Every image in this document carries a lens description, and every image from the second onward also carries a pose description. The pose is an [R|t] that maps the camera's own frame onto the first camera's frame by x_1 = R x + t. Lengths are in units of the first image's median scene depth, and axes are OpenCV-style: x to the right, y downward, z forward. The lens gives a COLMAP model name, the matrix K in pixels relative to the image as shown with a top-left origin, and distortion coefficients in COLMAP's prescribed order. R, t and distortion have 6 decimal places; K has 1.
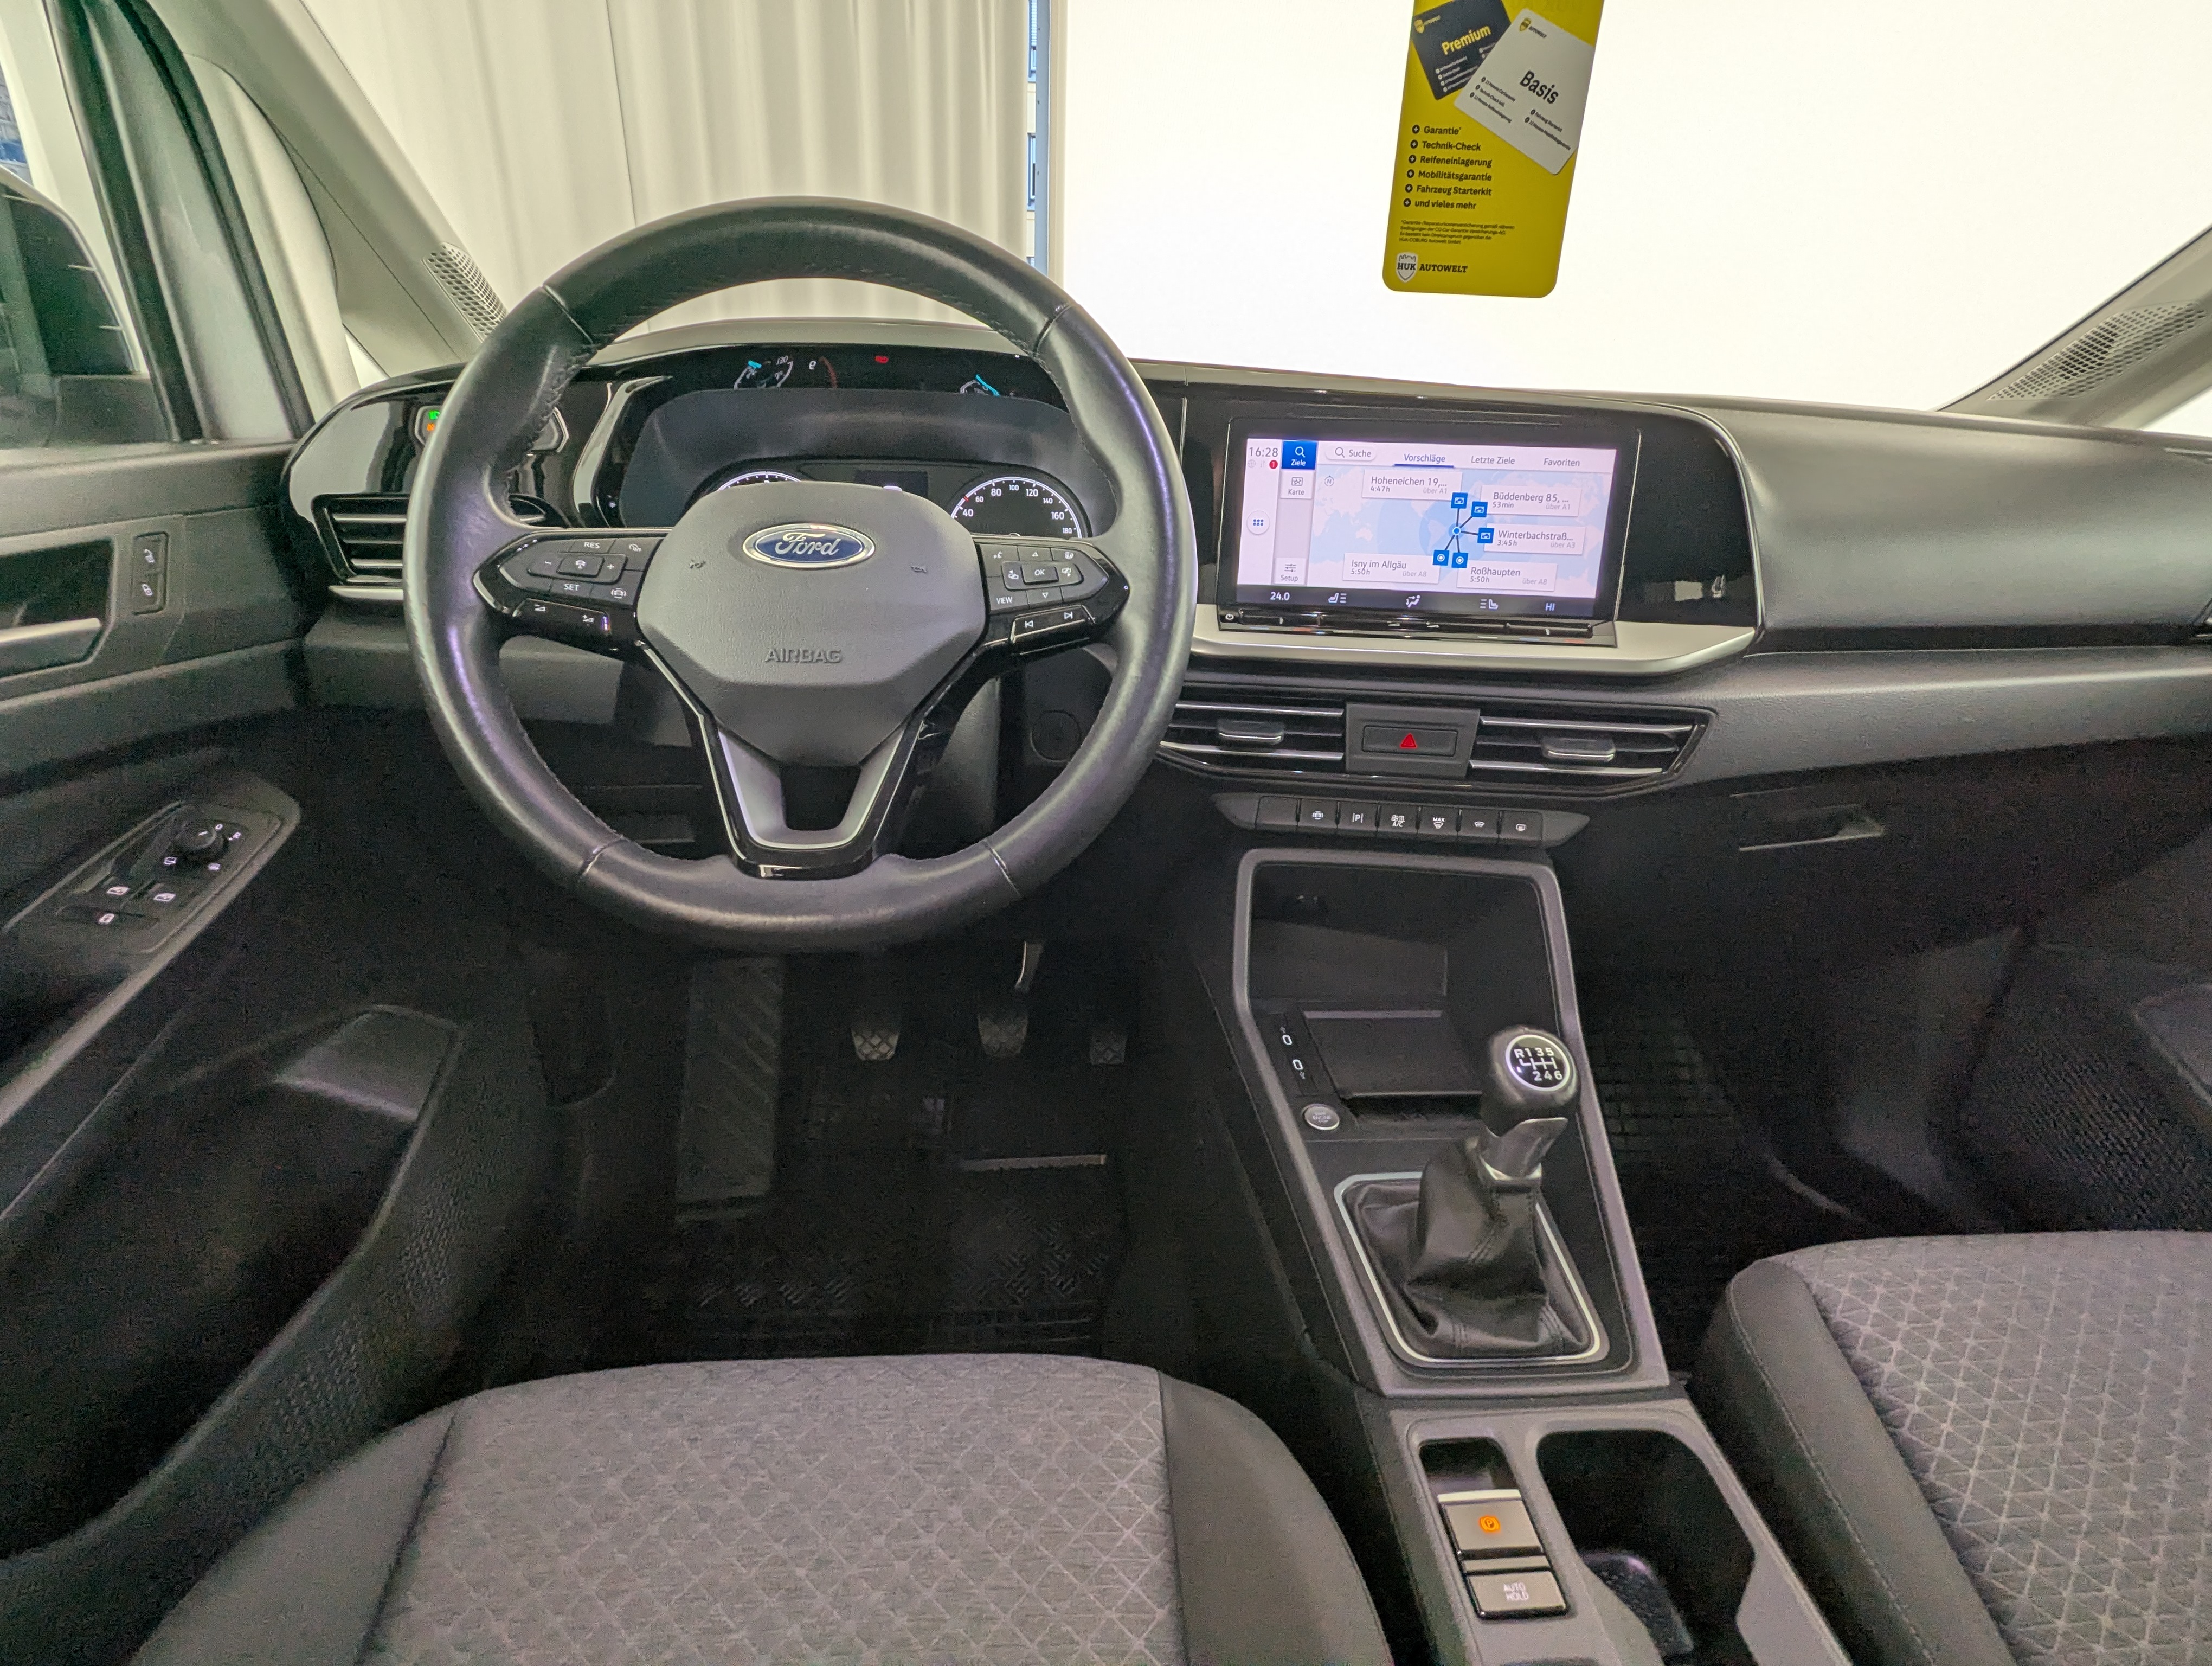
lens RADIAL K [[1057.8, 0, 1097.2], [0, 1057.8, 818.6], [0, 0, 1]] dist [0.013478, -0.001116]
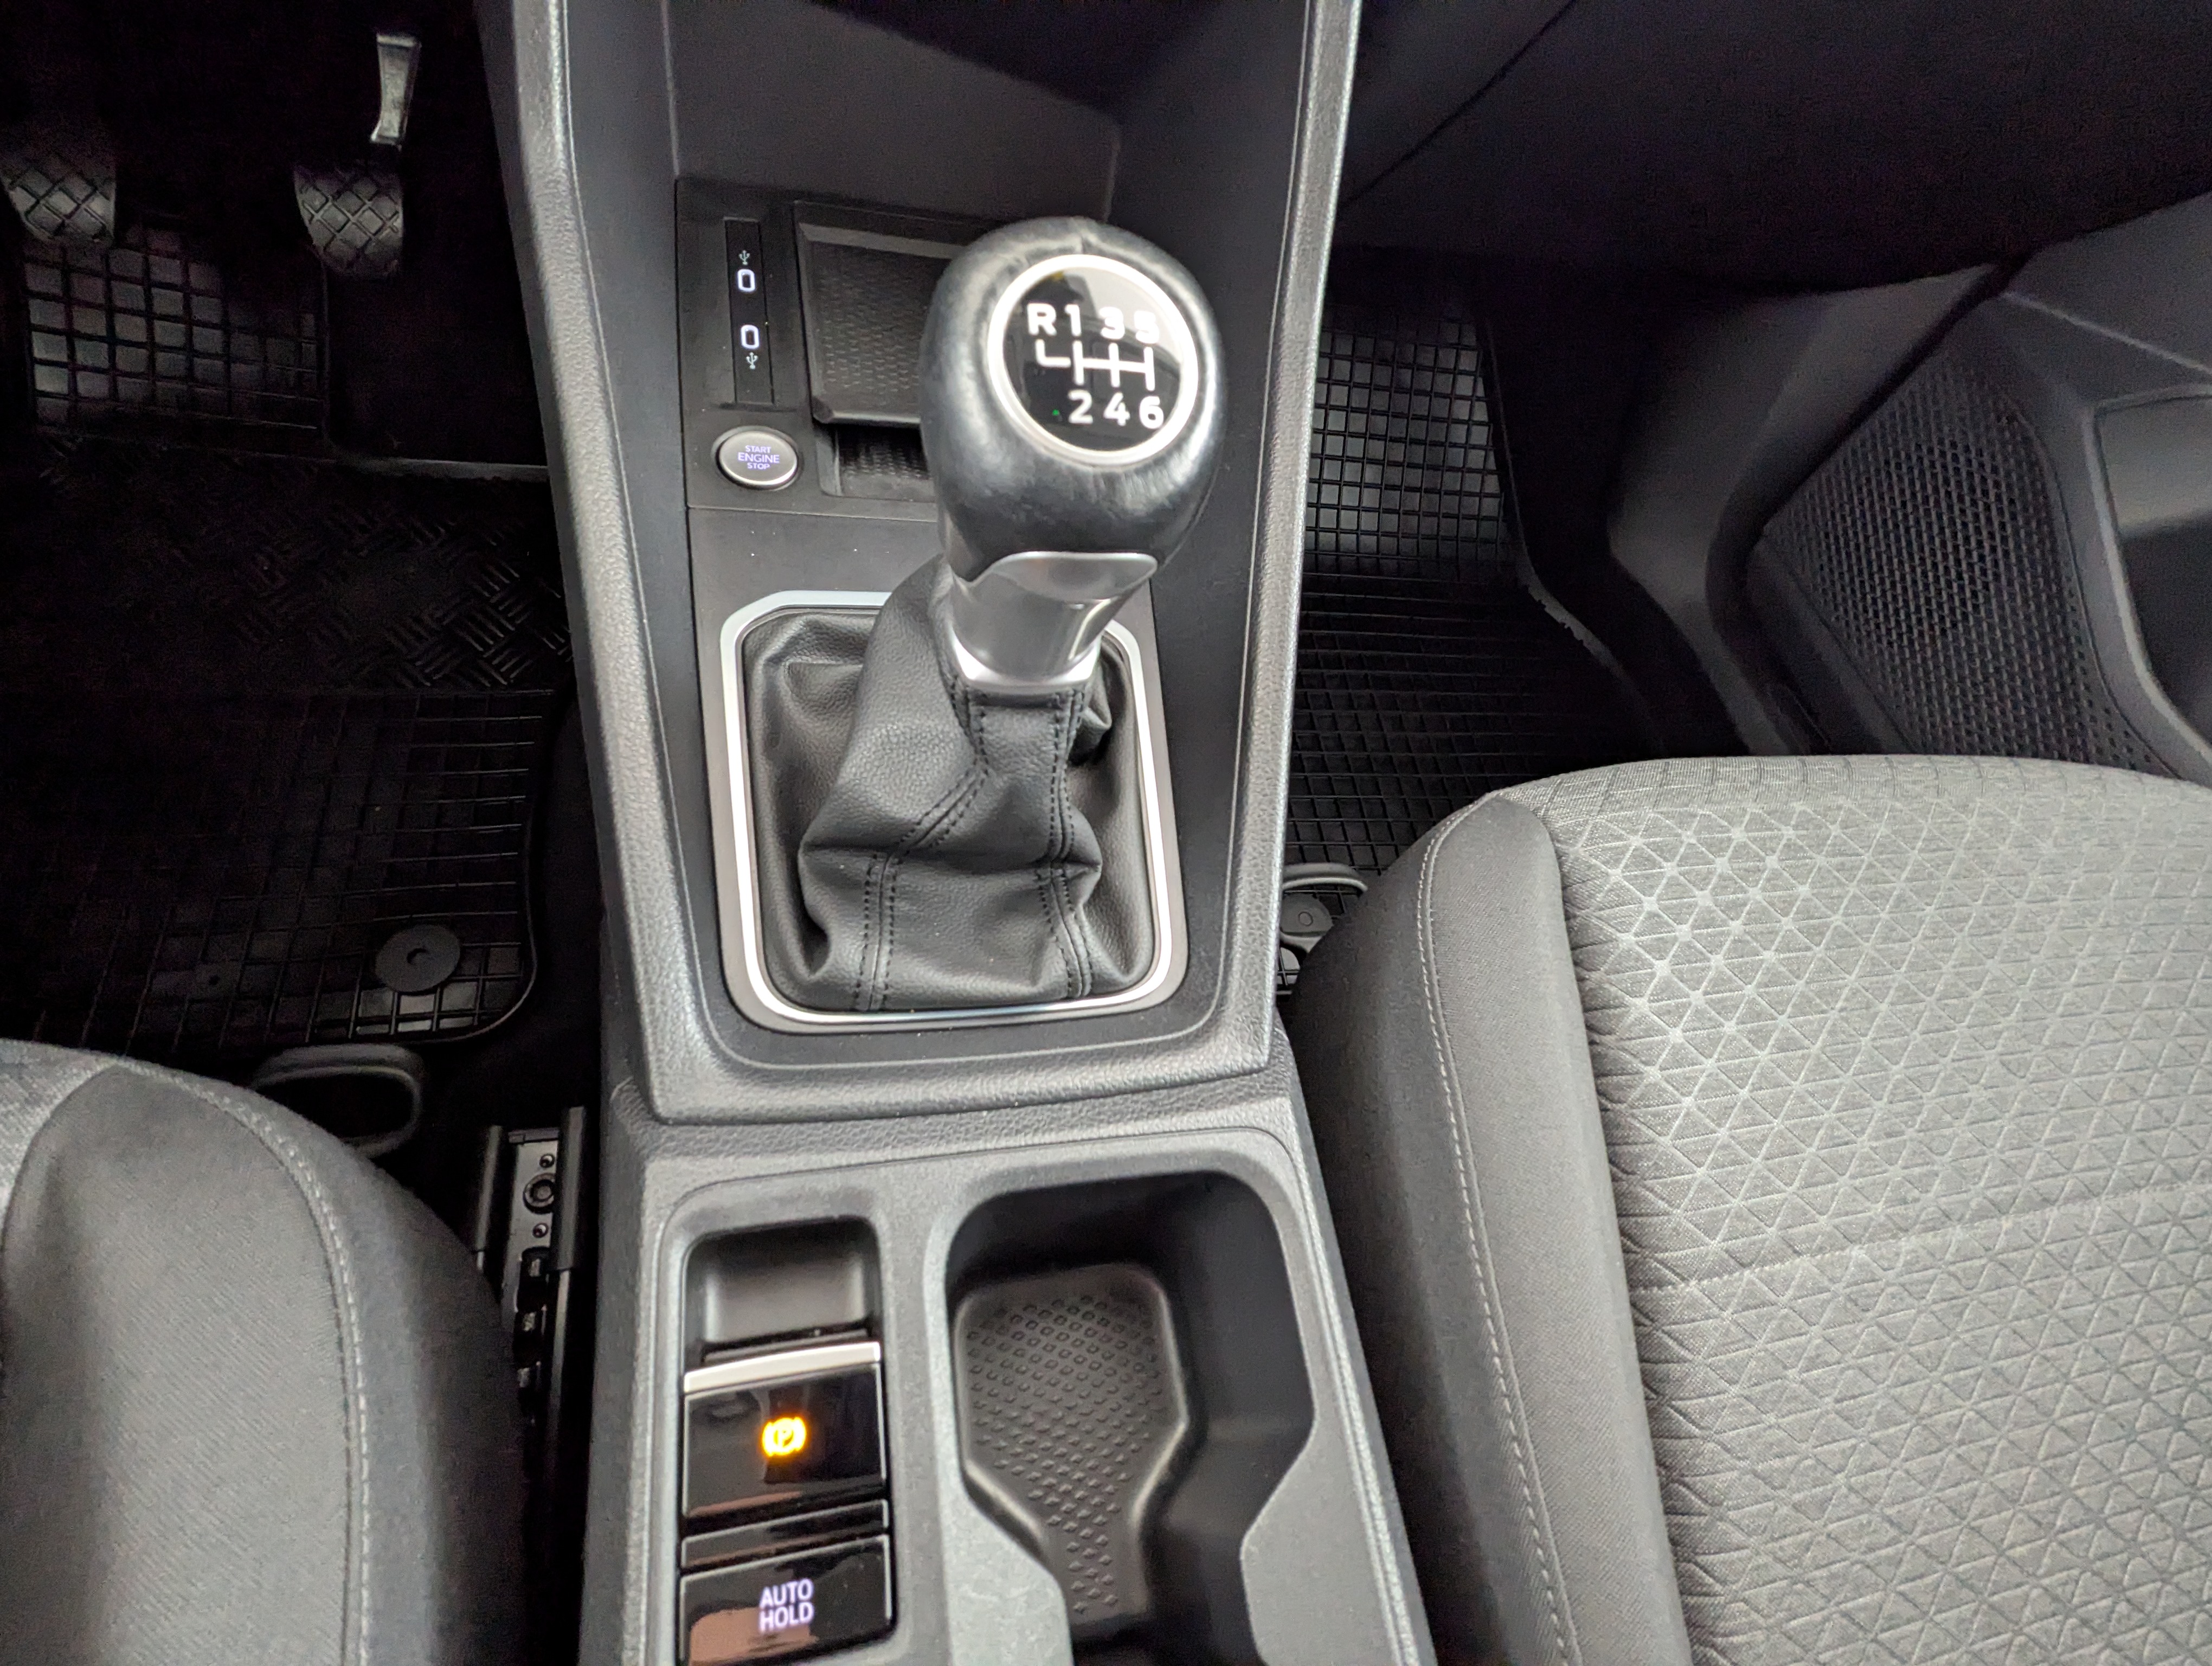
lens RADIAL K [[1057.8, 0, 1124.9], [0, 1057.8, 830.5], [0, 0, 1]] dist [0.013478, -0.001116]
pose [[0.971575, 0.022419, 0.235669, 0.303674], [-0.157513, 0.804386, 0.572845, 0.141285], [-0.176726, -0.593683, 0.785053, 0.590623]]
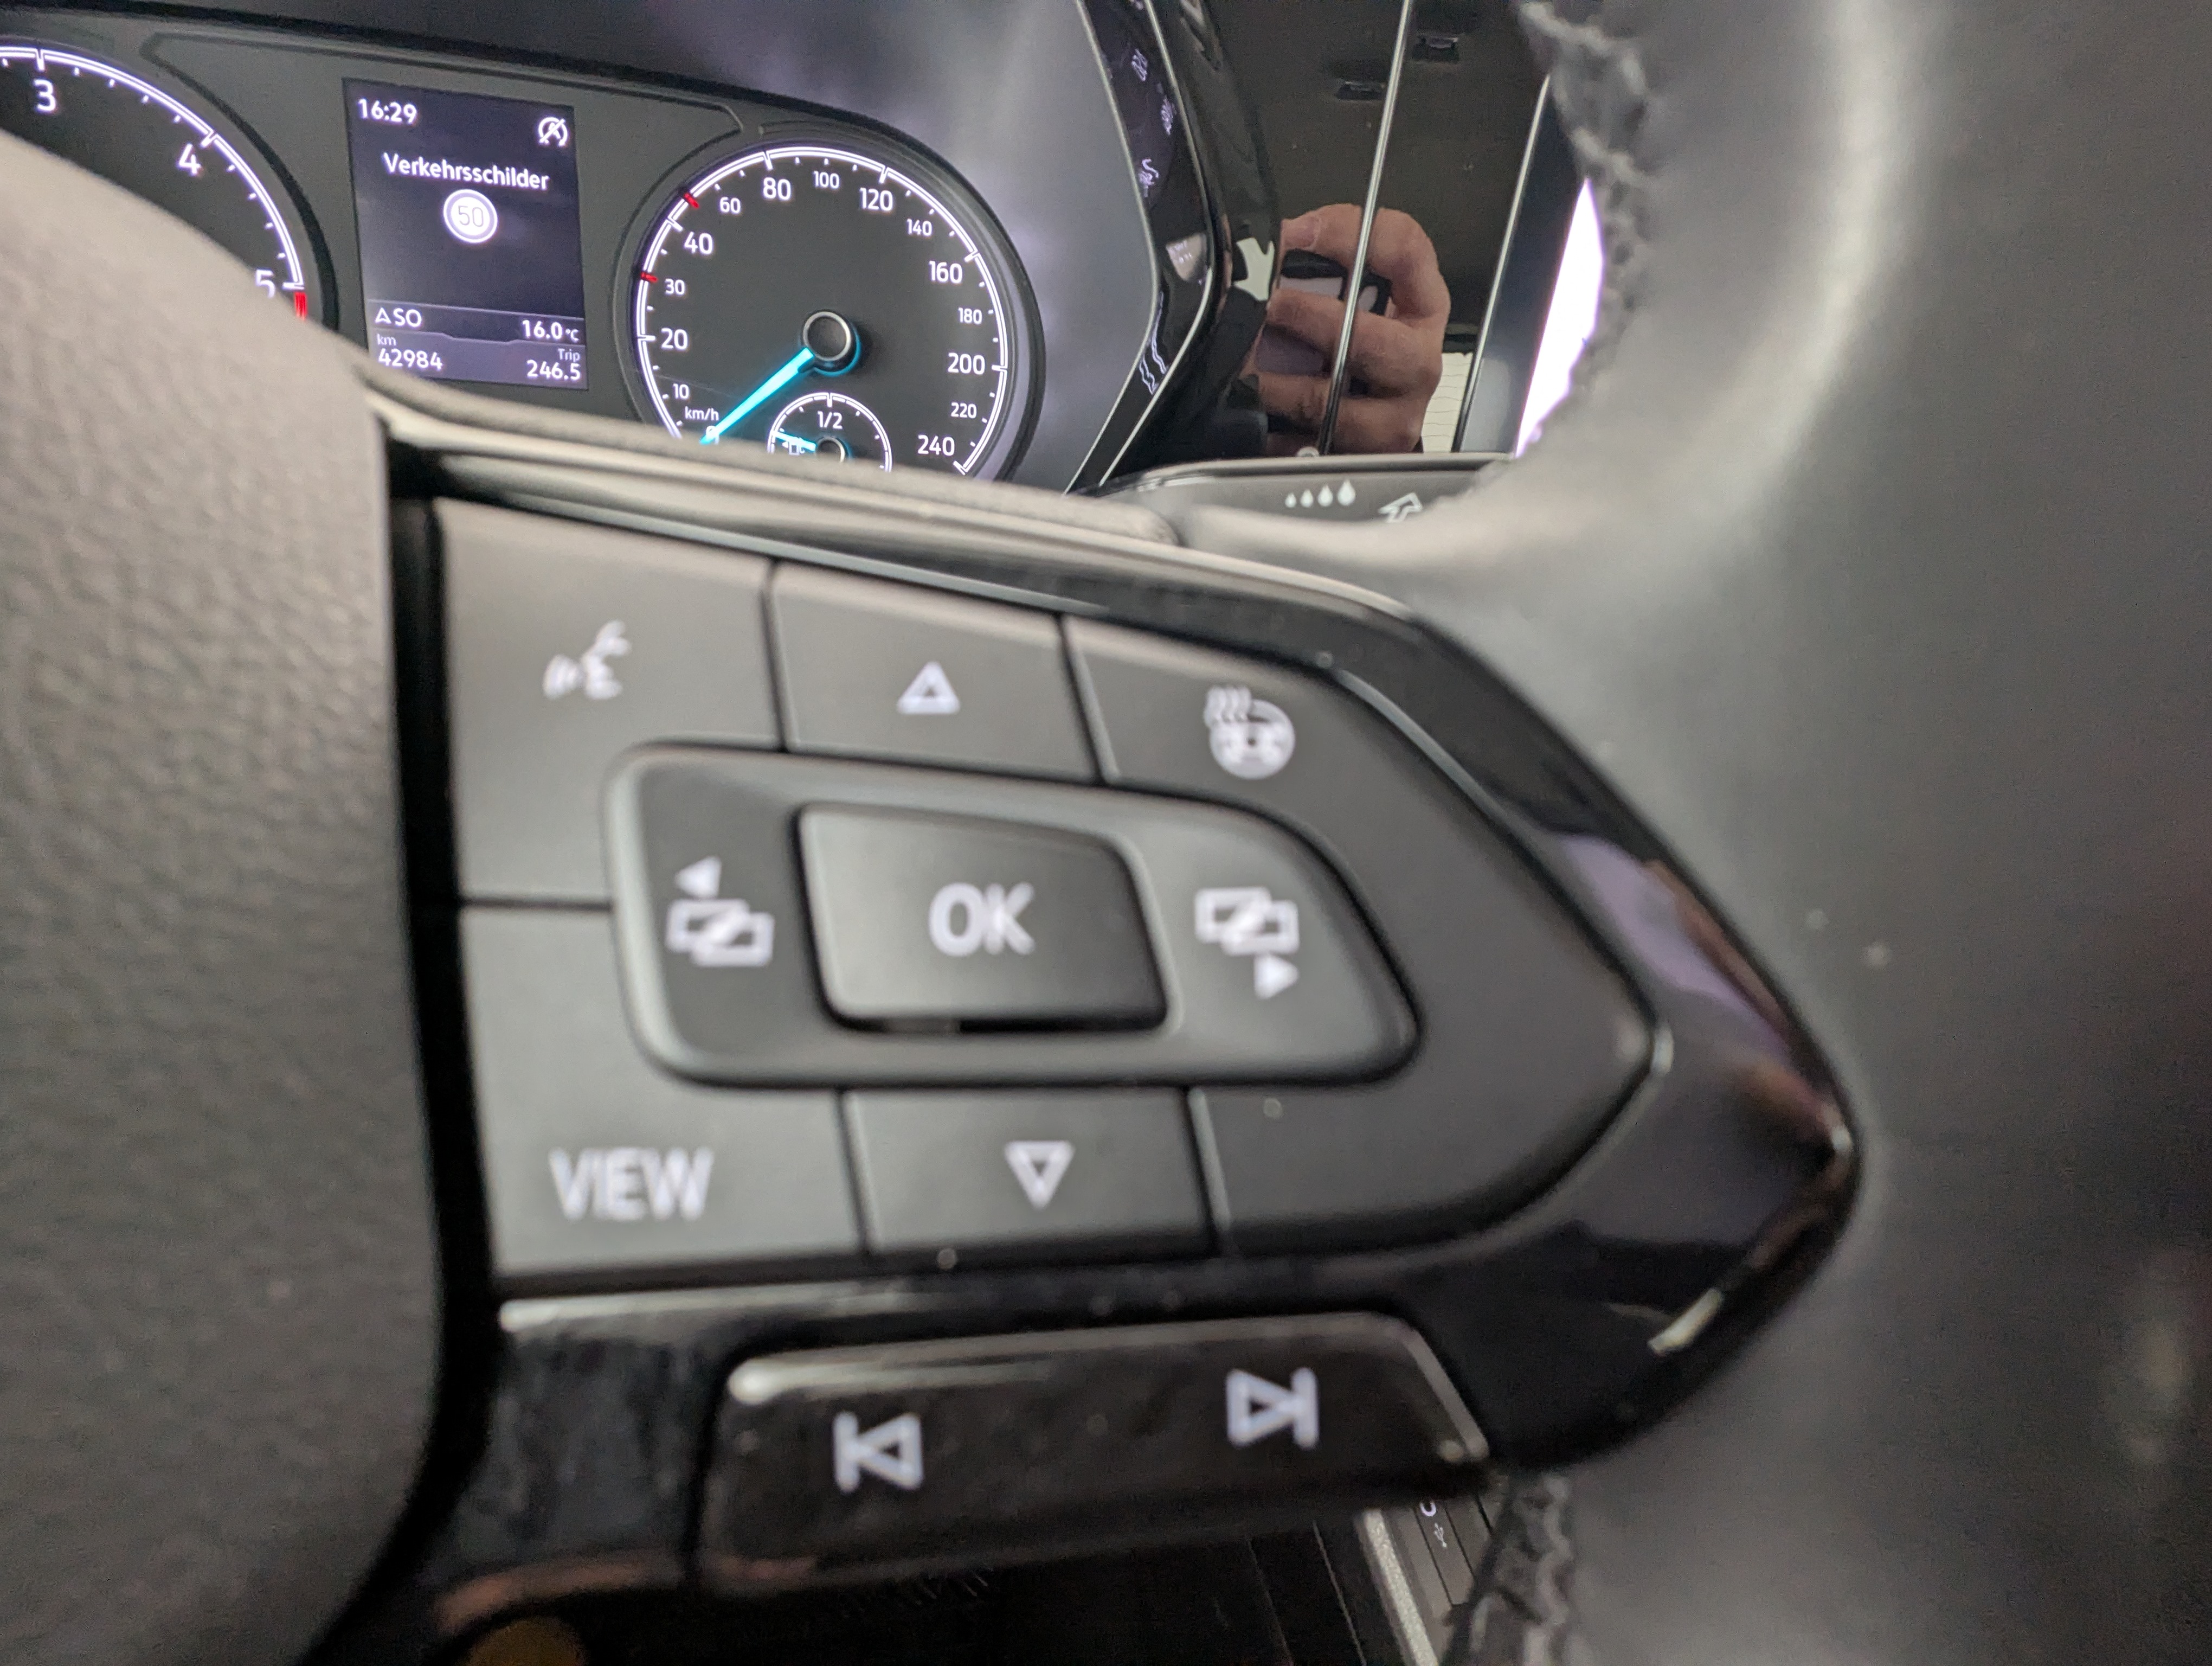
lens RADIAL K [[1057.8, 0, 1092.1], [0, 1057.8, 843.4], [0, 0, 1]] dist [0.013478, -0.001116]
pose [[0.991002, 0.006268, 0.133697, -0.045287], [-0.033643, 0.978498, 0.203495, -0.213210], [-0.129547, -0.206162, 0.969905, 0.750559]]
